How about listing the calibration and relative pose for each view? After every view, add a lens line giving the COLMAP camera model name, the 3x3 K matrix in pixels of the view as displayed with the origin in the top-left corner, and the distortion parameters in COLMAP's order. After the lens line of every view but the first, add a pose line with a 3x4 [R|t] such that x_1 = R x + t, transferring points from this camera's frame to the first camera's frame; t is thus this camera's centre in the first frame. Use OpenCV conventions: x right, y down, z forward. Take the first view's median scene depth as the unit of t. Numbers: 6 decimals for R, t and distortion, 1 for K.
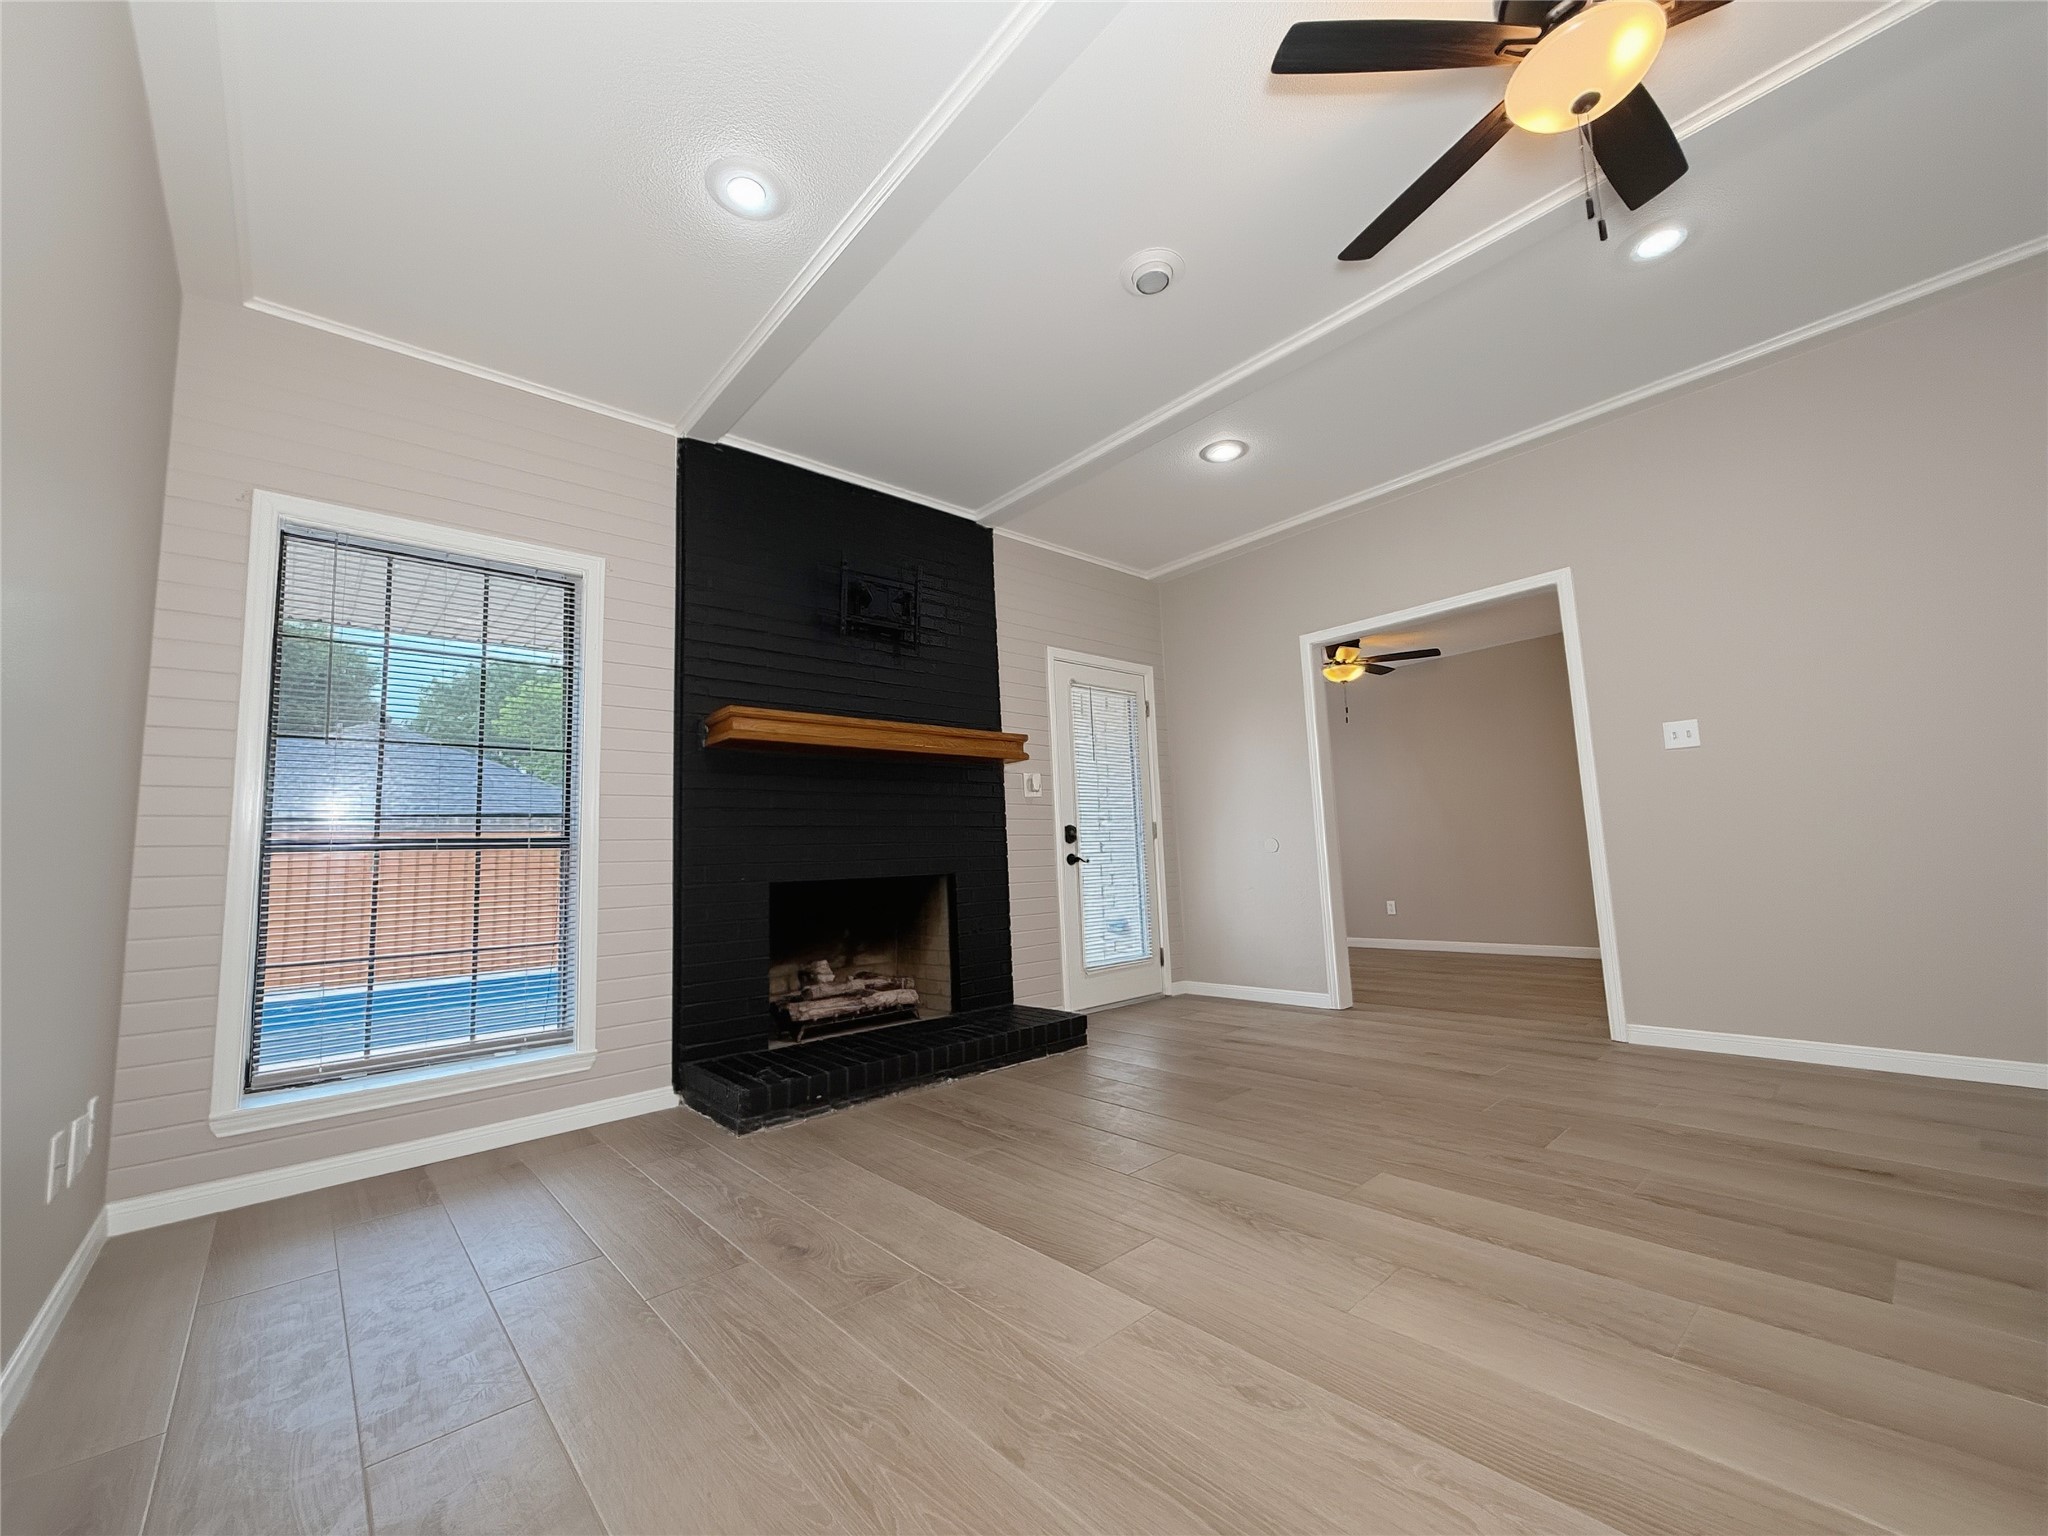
lens RADIAL K [[822.7, 0, 1022.8], [0, 822.7, 764.1], [0, 0, 1]] dist [0.004548, -0.000843]
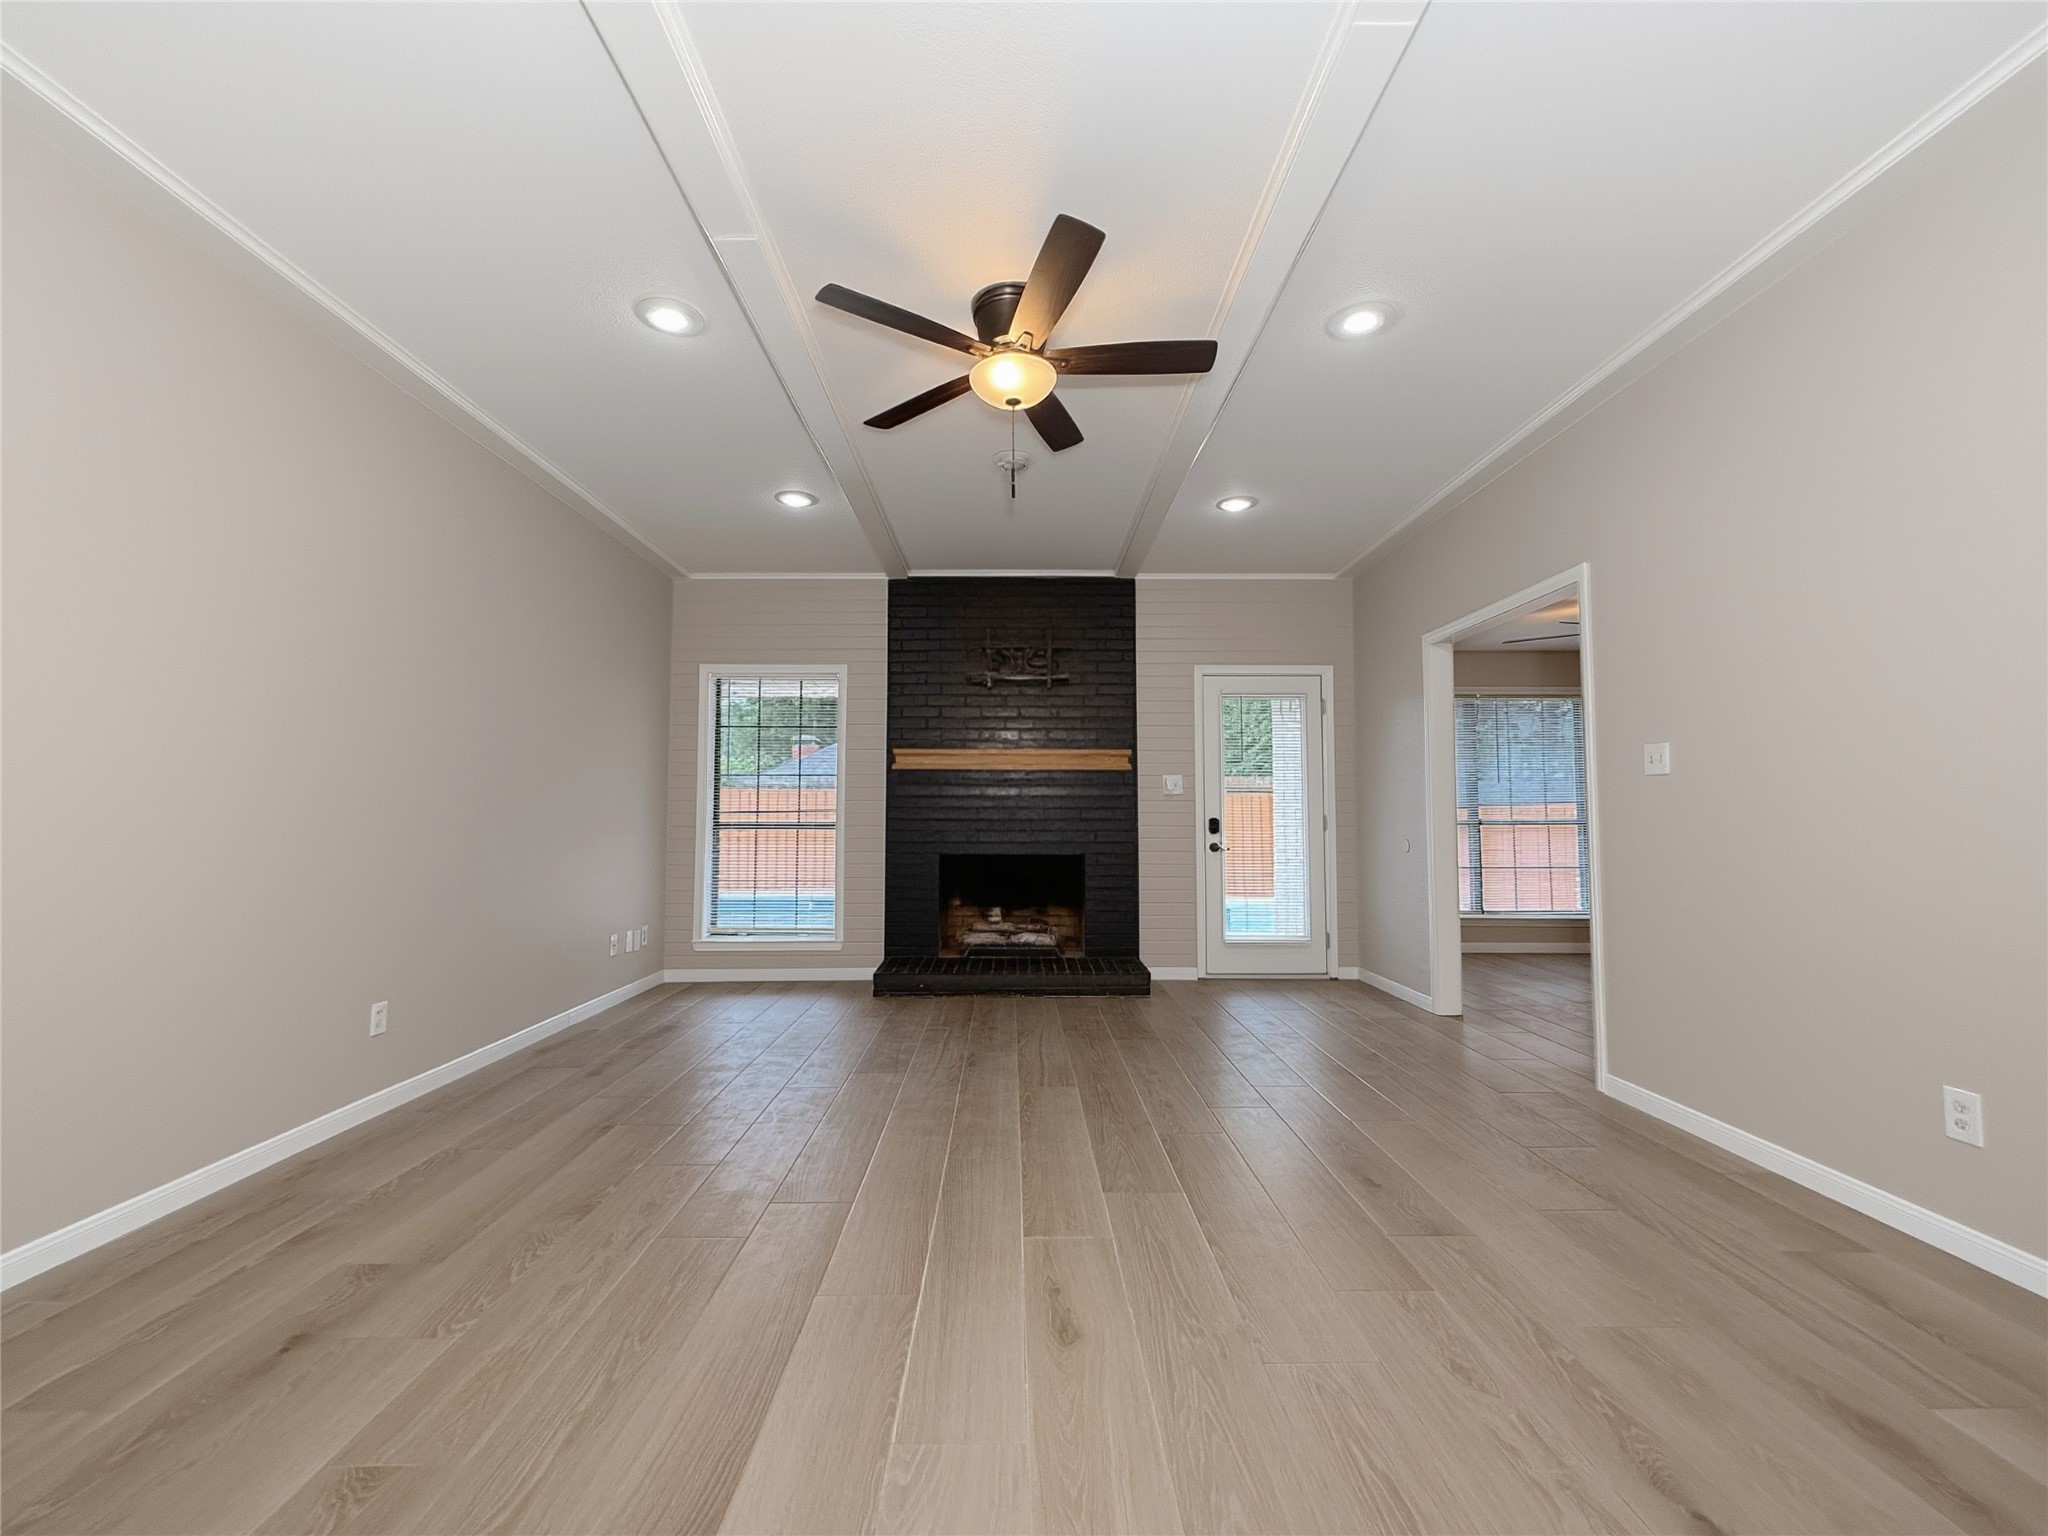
lens RADIAL K [[822.7, 0, 1009.9], [0, 822.7, 765.3], [0, 0, 1]] dist [0.004548, -0.000843]
pose [[0.752993, -0.001862, -0.658026, 0.690841], [0.048213, 0.997464, 0.052348, -0.086387], [0.656260, -0.071143, 0.751173, -0.072936]]
